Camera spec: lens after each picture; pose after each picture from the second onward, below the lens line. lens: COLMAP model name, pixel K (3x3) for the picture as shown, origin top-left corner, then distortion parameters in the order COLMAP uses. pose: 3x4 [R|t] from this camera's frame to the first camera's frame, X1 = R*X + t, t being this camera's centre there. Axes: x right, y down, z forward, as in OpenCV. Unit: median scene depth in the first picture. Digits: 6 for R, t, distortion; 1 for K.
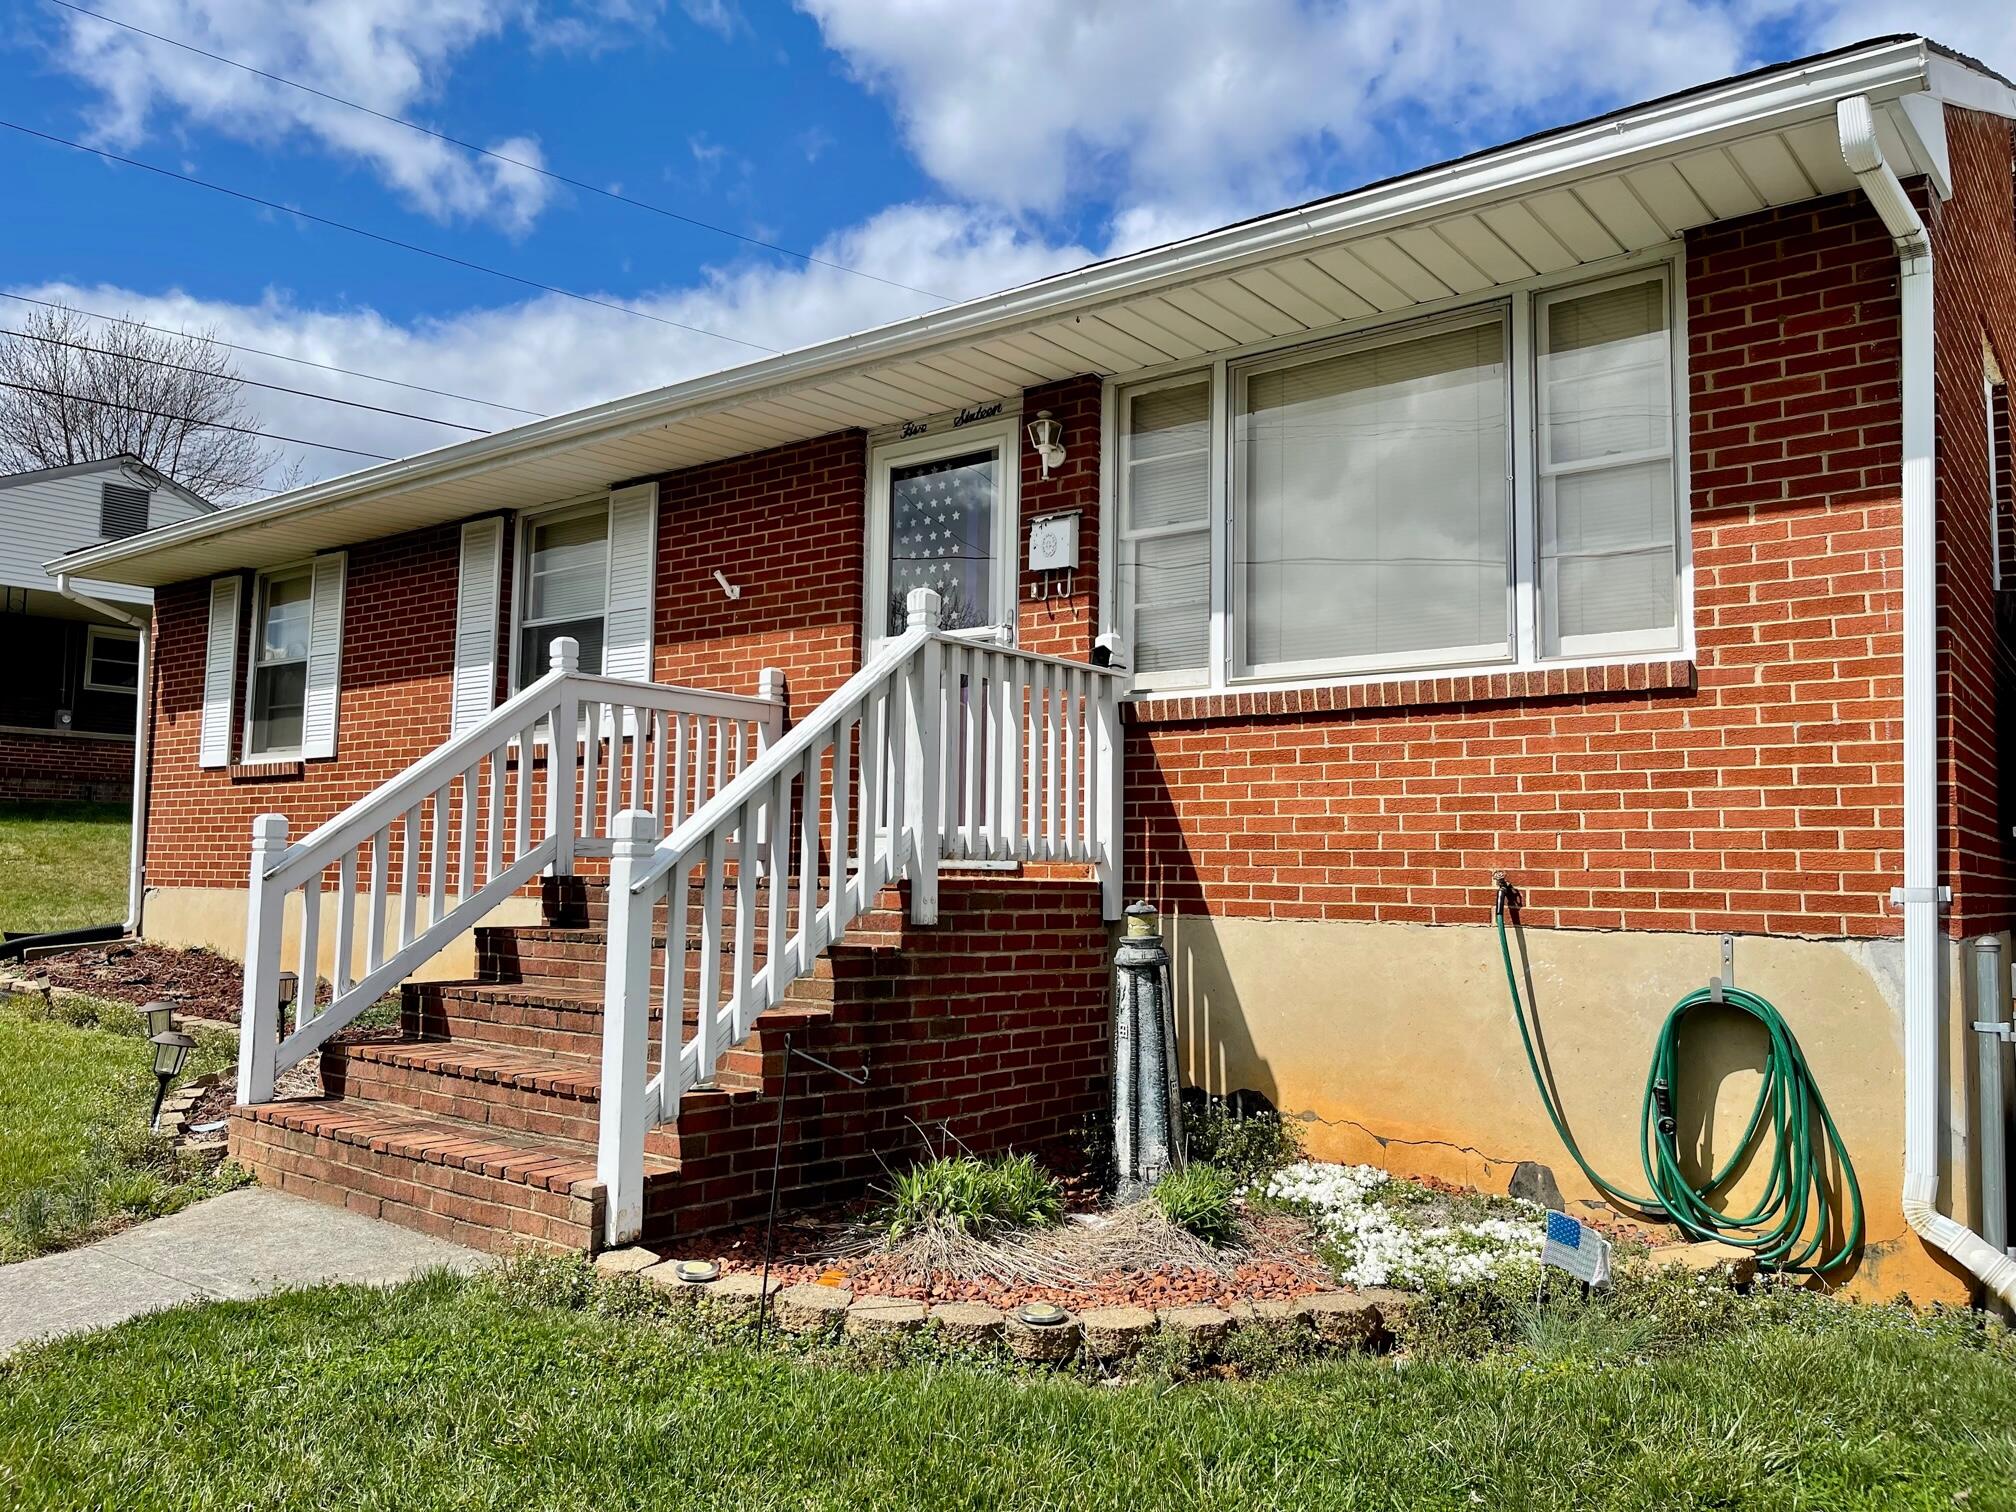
lens RADIAL K [[1497.3, 0, 1009.6], [0, 1497.3, 750.9], [0, 0, 1]] dist [0.028146, -0.041768]
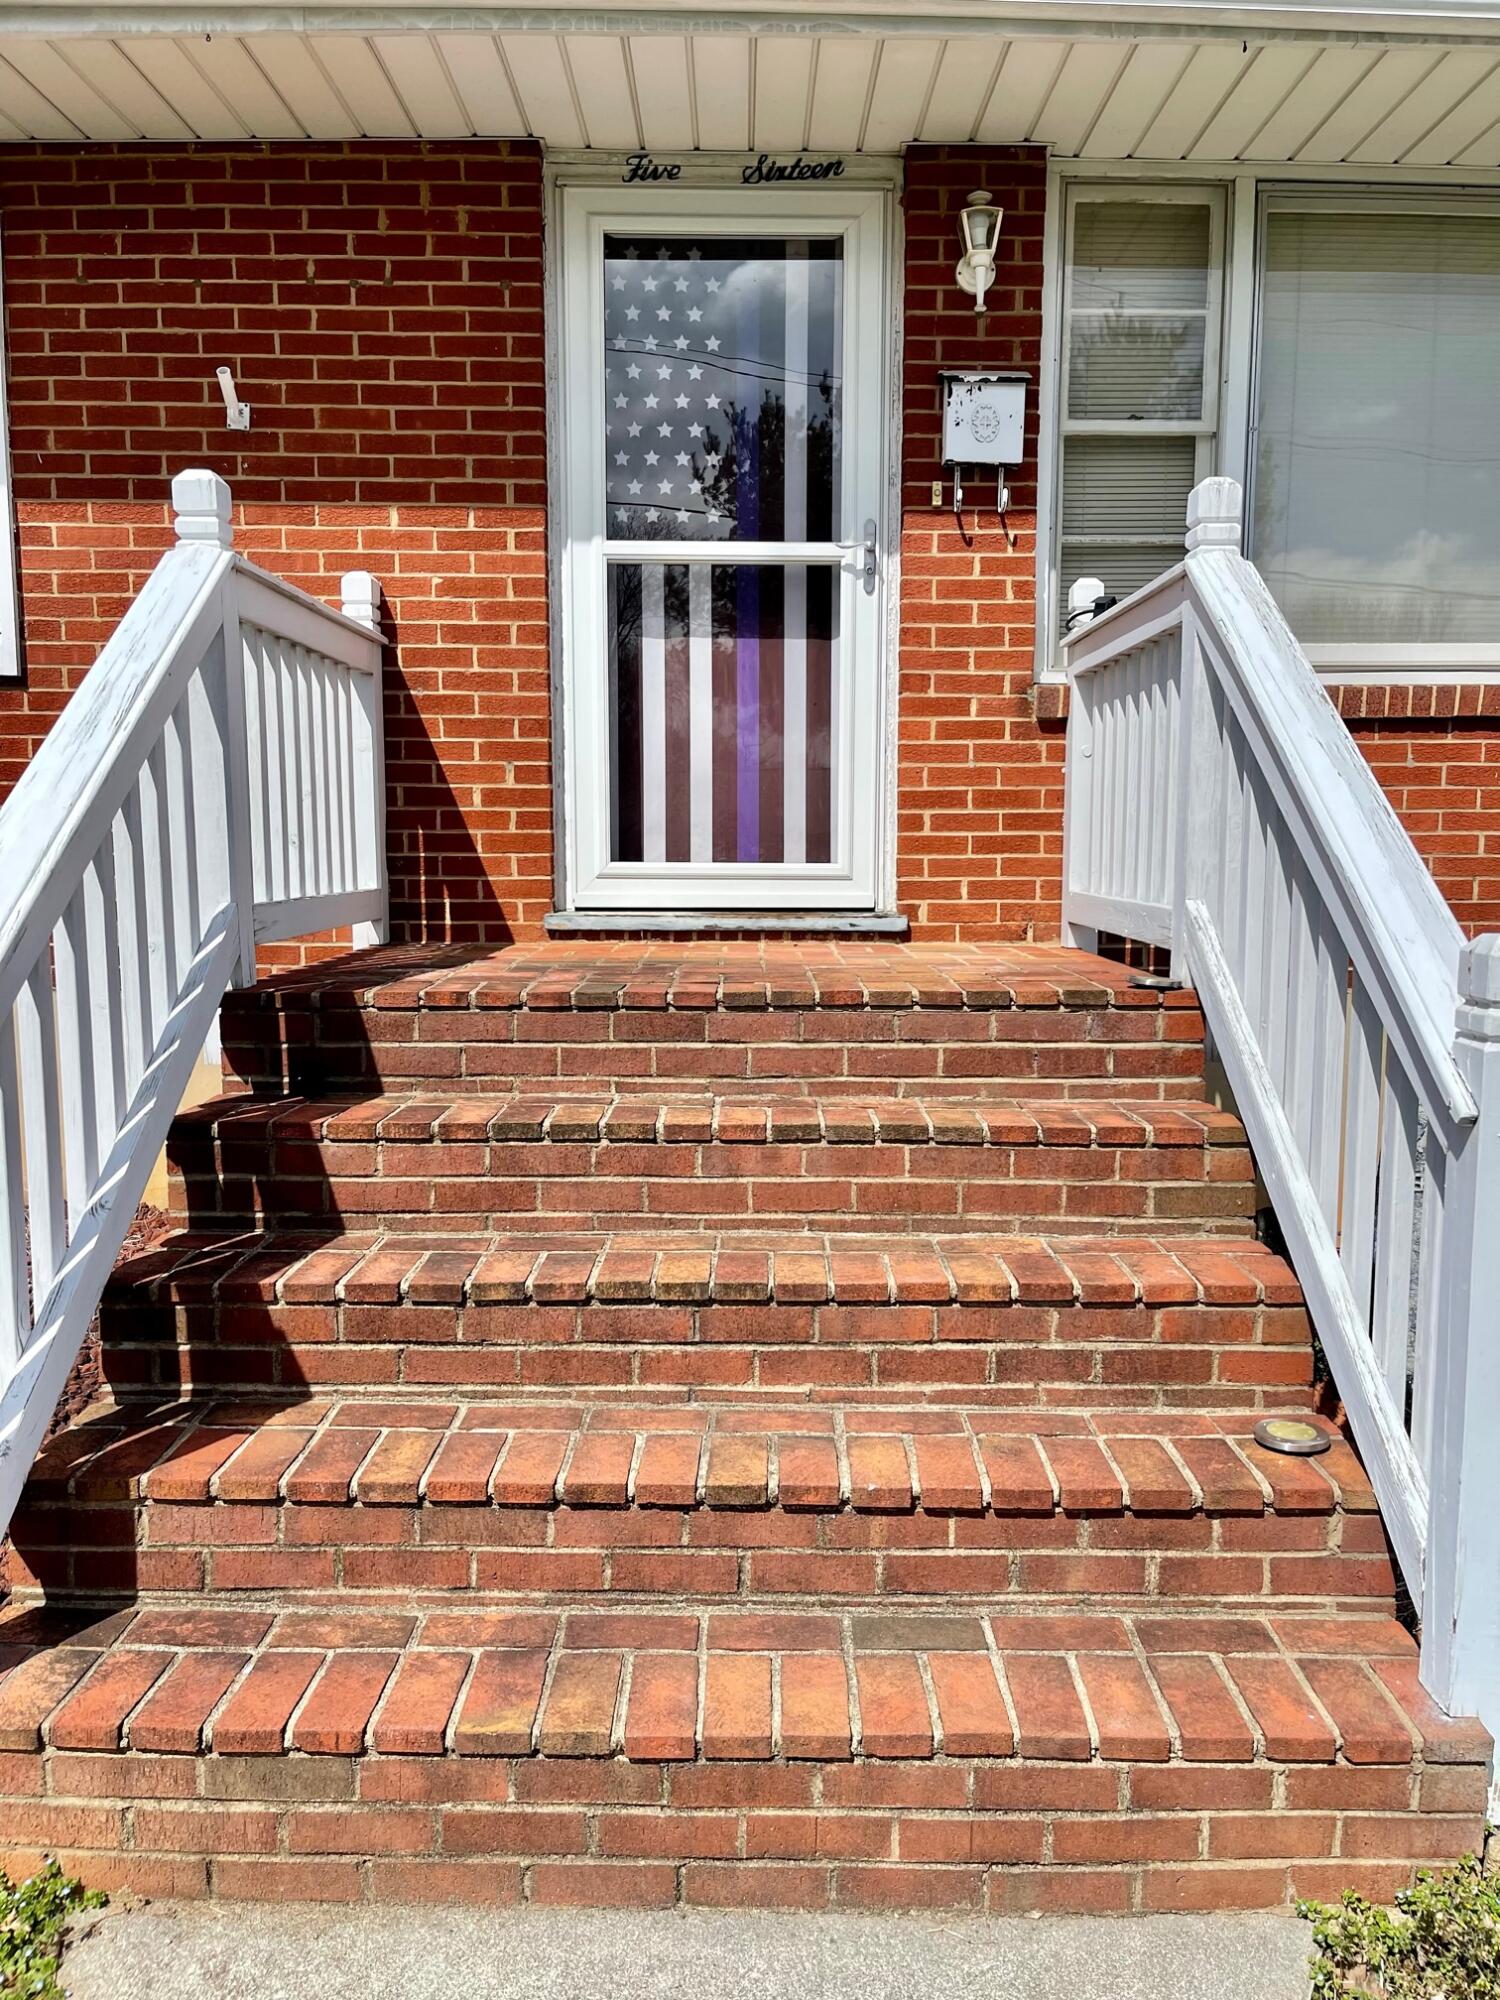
lens RADIAL K [[1485.4, 0, 749.4], [0, 1485.4, 1036.0], [0, 0, 1]] dist [0.028146, -0.041768]
pose [[0.788140, -0.091079, 0.608720, -0.438861], [-0.044559, 0.977953, 0.204018, -0.006582], [-0.613881, -0.187918, 0.766705, 0.497207]]
